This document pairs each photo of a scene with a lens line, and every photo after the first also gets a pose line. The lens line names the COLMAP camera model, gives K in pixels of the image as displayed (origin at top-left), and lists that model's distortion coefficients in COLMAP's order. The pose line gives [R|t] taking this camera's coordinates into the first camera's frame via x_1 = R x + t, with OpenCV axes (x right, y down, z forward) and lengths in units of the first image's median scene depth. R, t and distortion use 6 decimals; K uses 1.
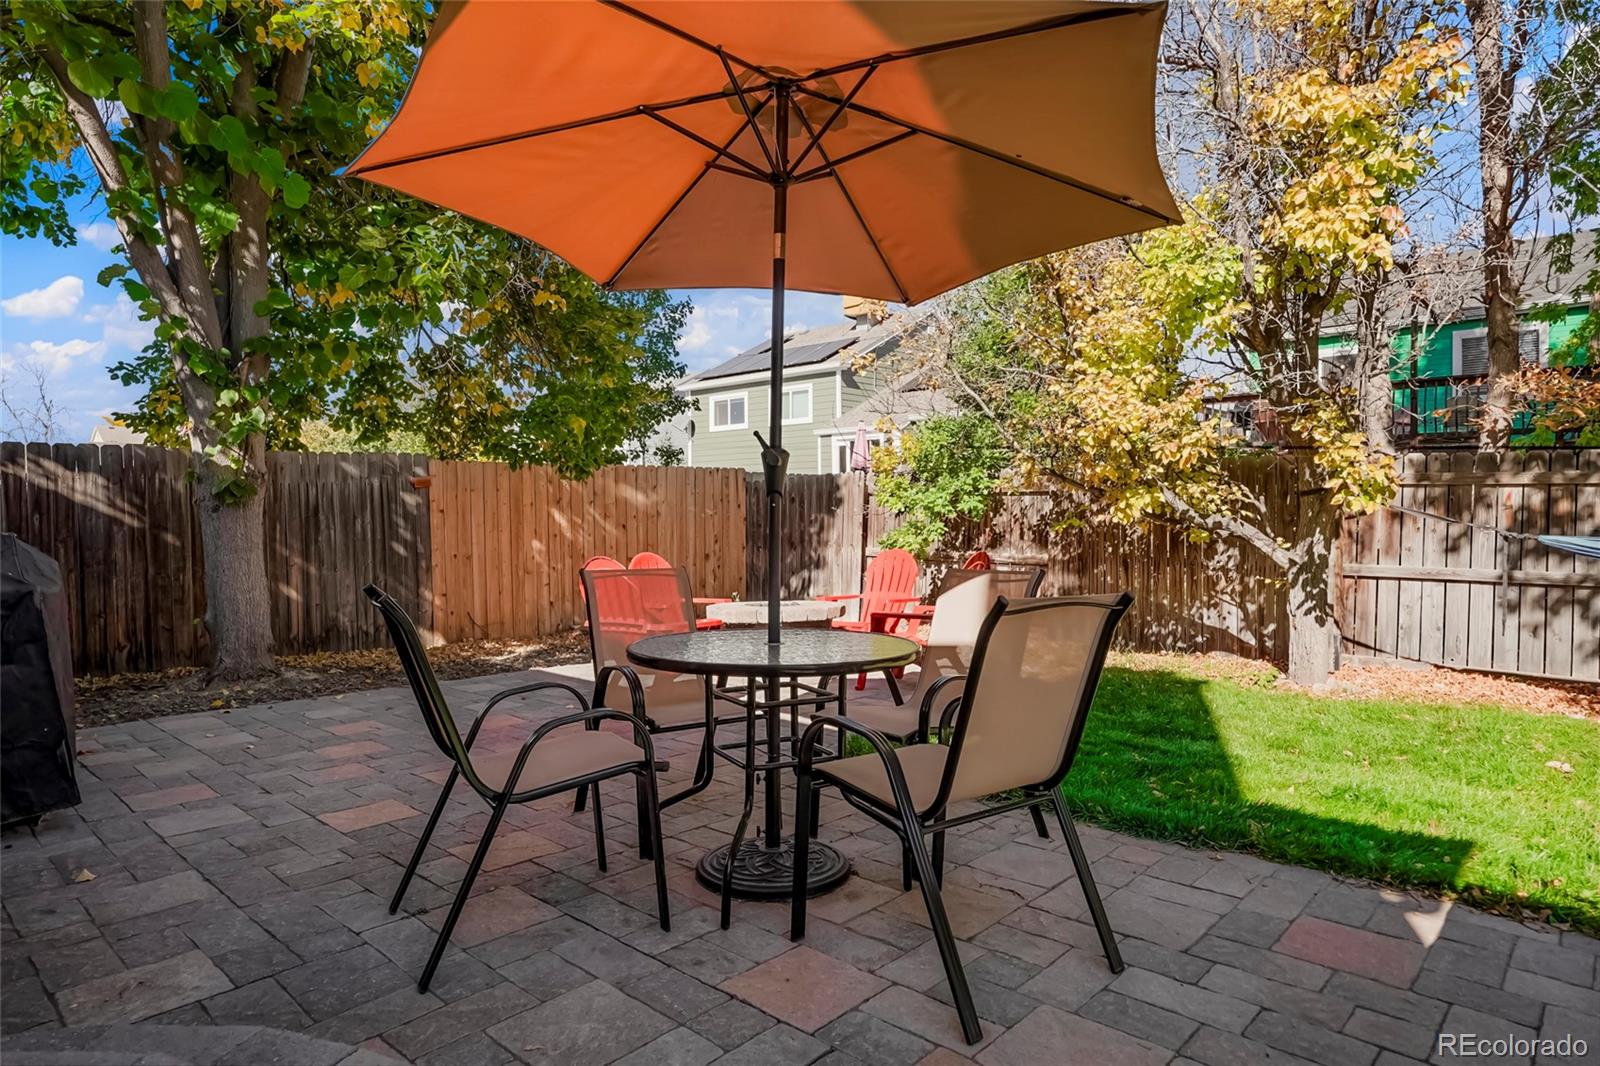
lens RADIAL K [[919.8, 0, 805.6], [0, 919.8, 544.8], [0, 0, 1]] dist [-0.027825, -0.000836]
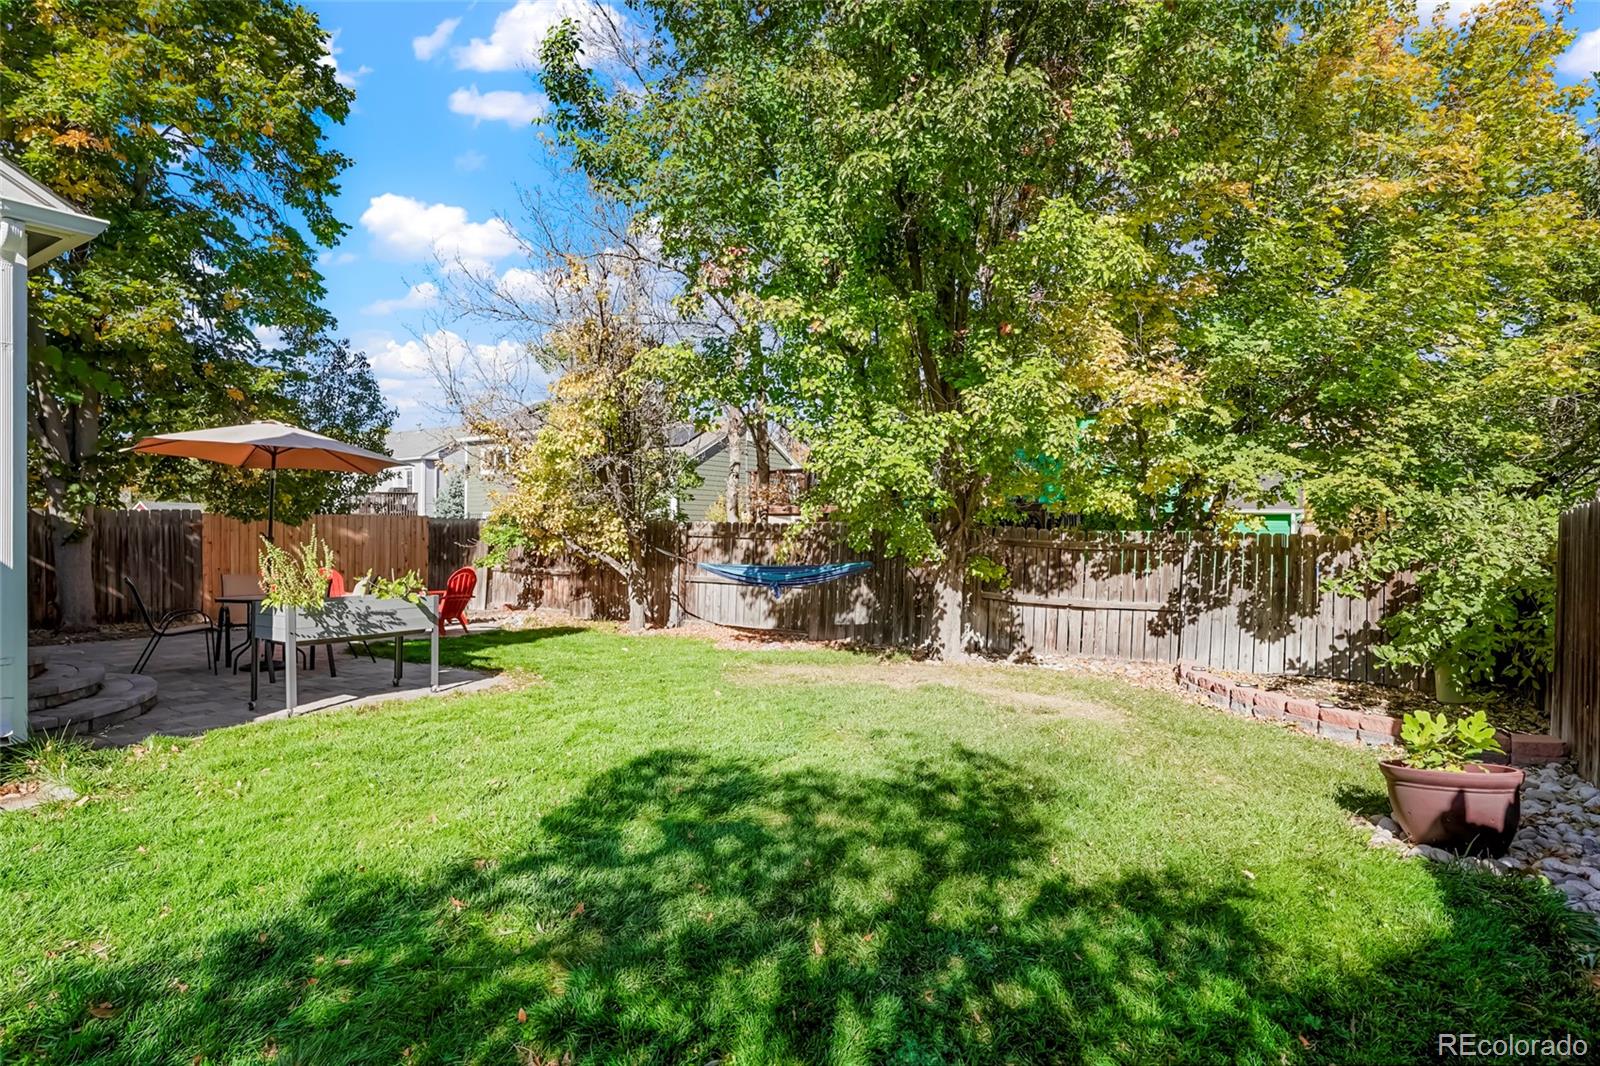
lens RADIAL K [[809.5, 0, 795.1], [0, 809.5, 529.9], [0, 0, 1]] dist [-0.023435, 0.000765]
pose [[0.983002, 0.012157, 0.183194, 0.482013], [-0.005755, 0.999355, -0.035437, -0.016570], [-0.183507, 0.033781, 0.982438, -0.800222]]
